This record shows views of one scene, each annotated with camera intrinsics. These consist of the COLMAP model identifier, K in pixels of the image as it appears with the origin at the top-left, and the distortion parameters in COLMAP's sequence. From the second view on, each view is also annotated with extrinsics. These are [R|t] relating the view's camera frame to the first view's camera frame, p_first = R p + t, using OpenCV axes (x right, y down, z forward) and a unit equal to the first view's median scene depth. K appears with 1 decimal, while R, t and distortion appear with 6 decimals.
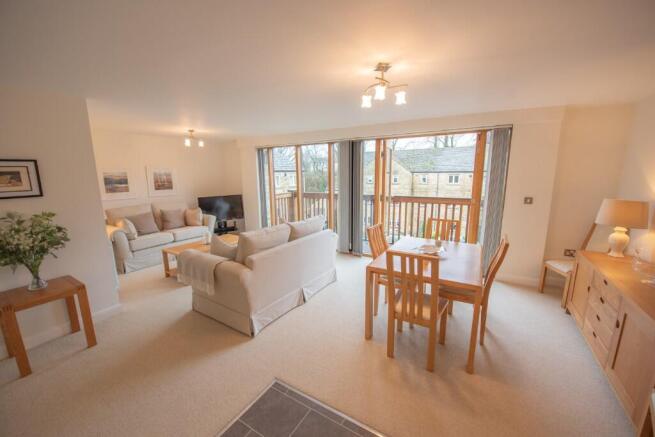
lens RADIAL K [[265.2, 0, 326.6], [0, 265.2, 219.7], [0, 0, 1]] dist [-0.017074, -0.001404]
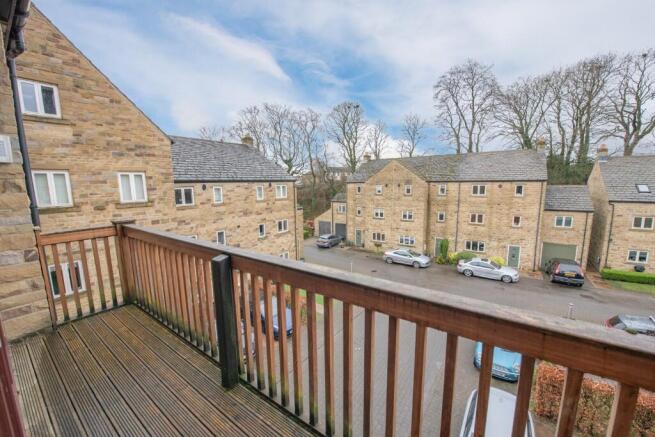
lens RADIAL K [[265.2, 0, 326.8], [0, 265.2, 219.7], [0, 0, 1]] dist [-0.017074, -0.001404]
pose [[0.996747, 0.010005, -0.079967, 0.067889], [-0.012712, 0.999361, -0.033415, -0.024863], [0.079581, 0.034323, 0.996237, 0.131649]]
